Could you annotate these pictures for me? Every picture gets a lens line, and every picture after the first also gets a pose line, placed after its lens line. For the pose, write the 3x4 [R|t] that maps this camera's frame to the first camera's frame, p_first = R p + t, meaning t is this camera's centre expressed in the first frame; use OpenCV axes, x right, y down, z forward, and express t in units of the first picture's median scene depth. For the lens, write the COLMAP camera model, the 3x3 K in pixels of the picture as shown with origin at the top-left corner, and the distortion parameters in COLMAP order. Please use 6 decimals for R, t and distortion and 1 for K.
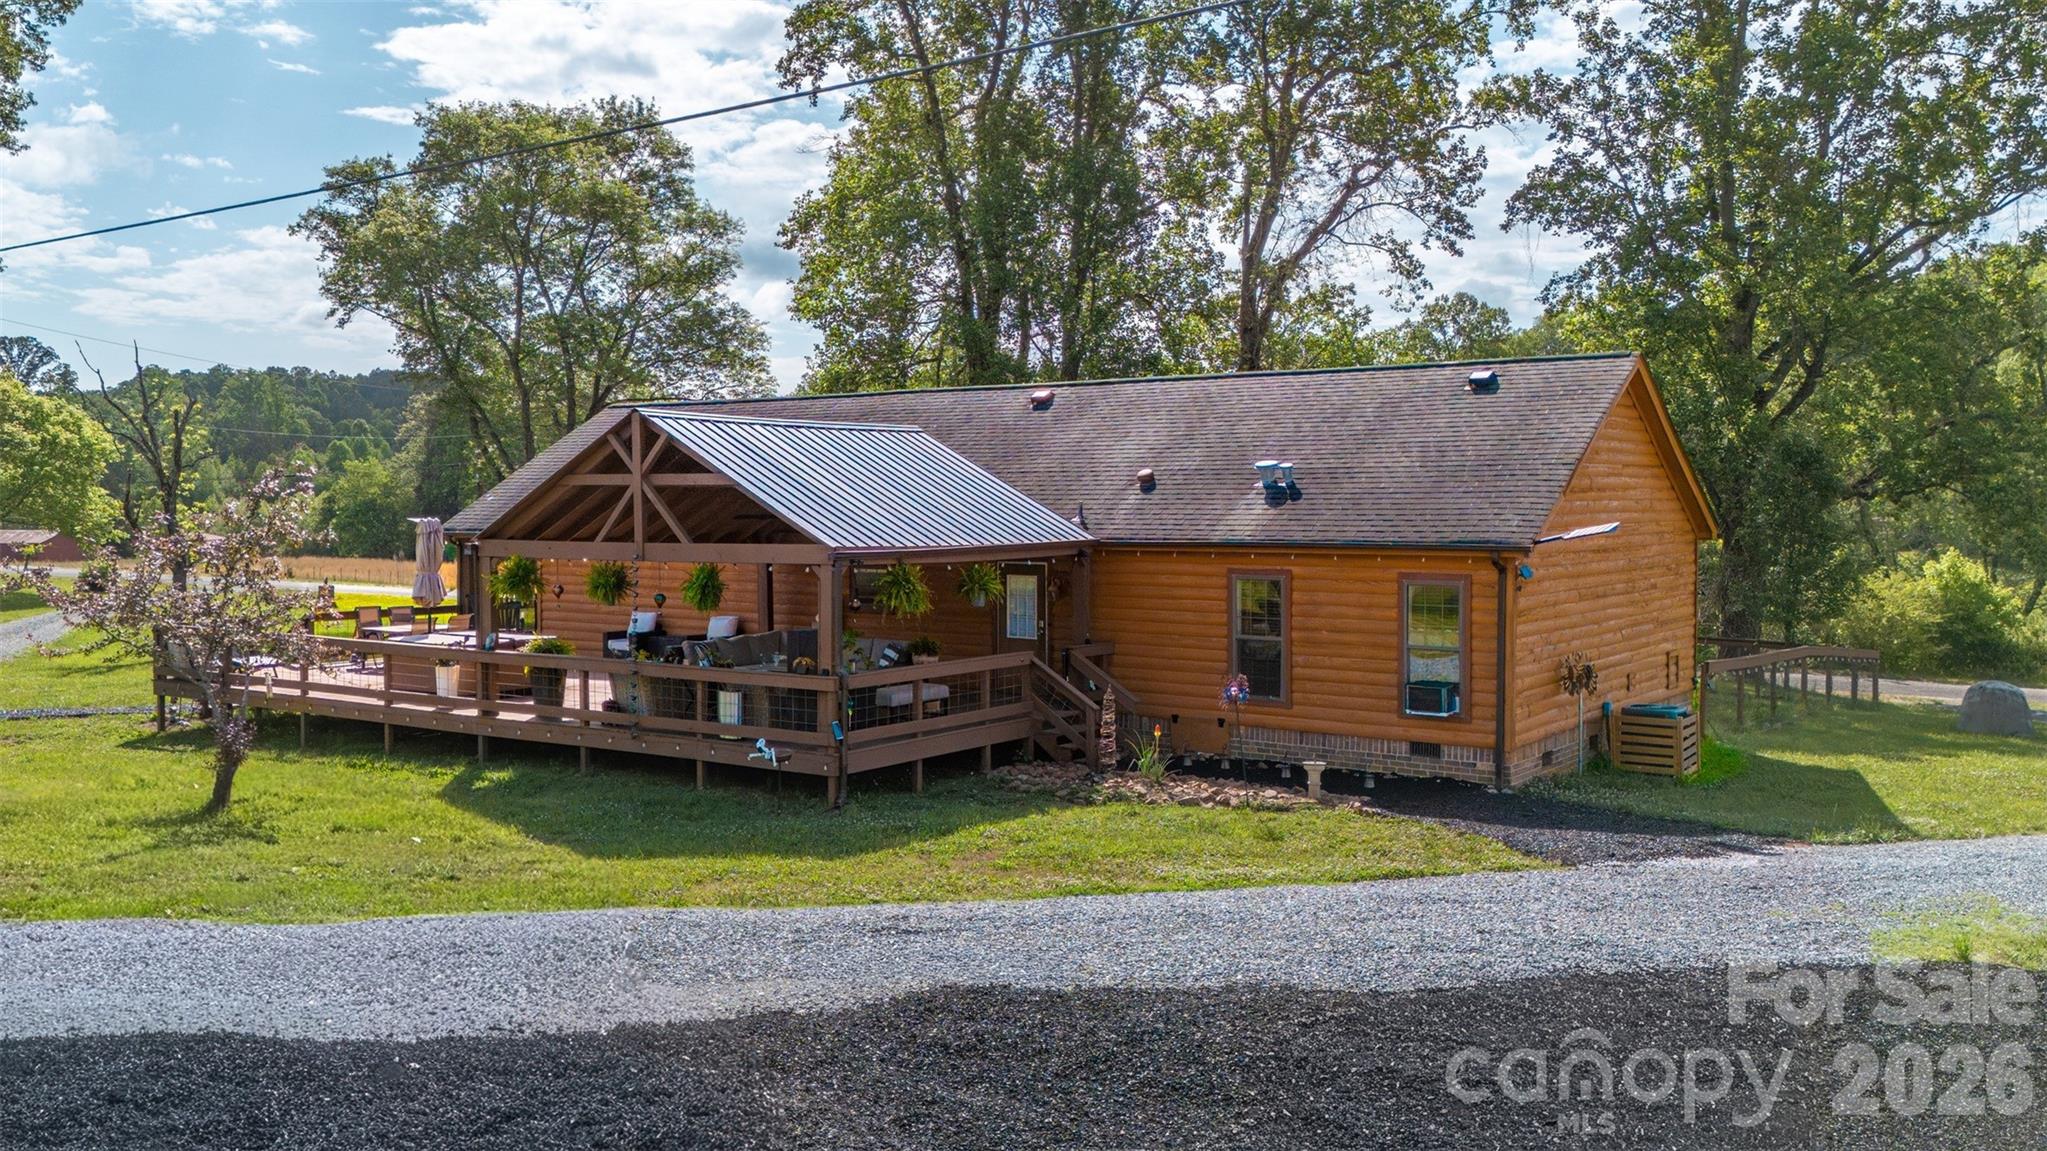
lens RADIAL K [[1708.1, 0, 1012.3], [0, 1708.1, 576.3], [0, 0, 1]] dist [-0.008236, -0.001989]
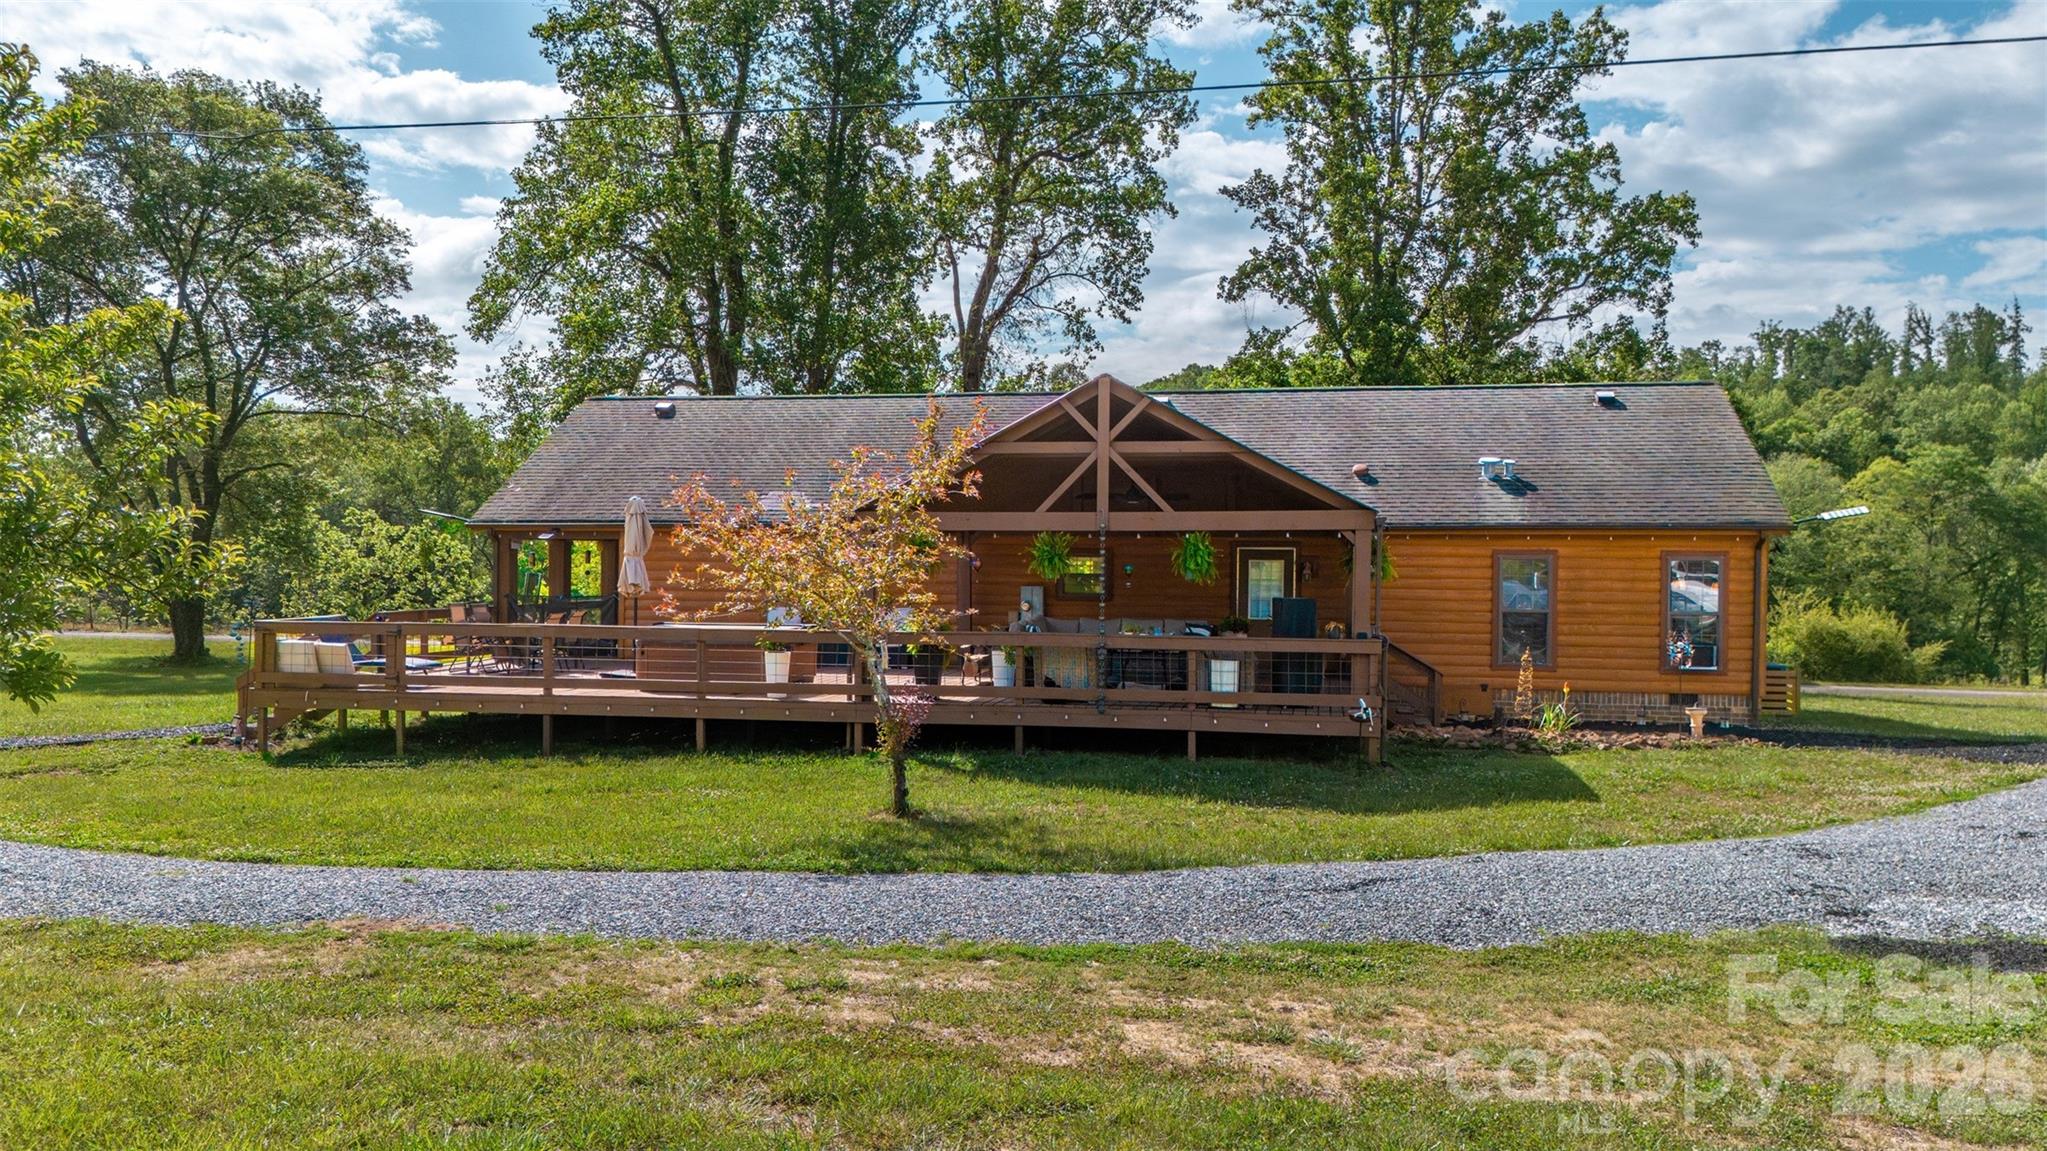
lens RADIAL K [[1492.0, 0, 1020.3], [0, 1492.0, 590.6], [0, 0, 1]] dist [0.057373, -0.019412]
pose [[0.902960, -0.001442, 0.429722, -0.595118], [0.010858, 0.999752, -0.019460, 0.039047], [-0.429587, 0.022238, 0.902752, 0.237978]]
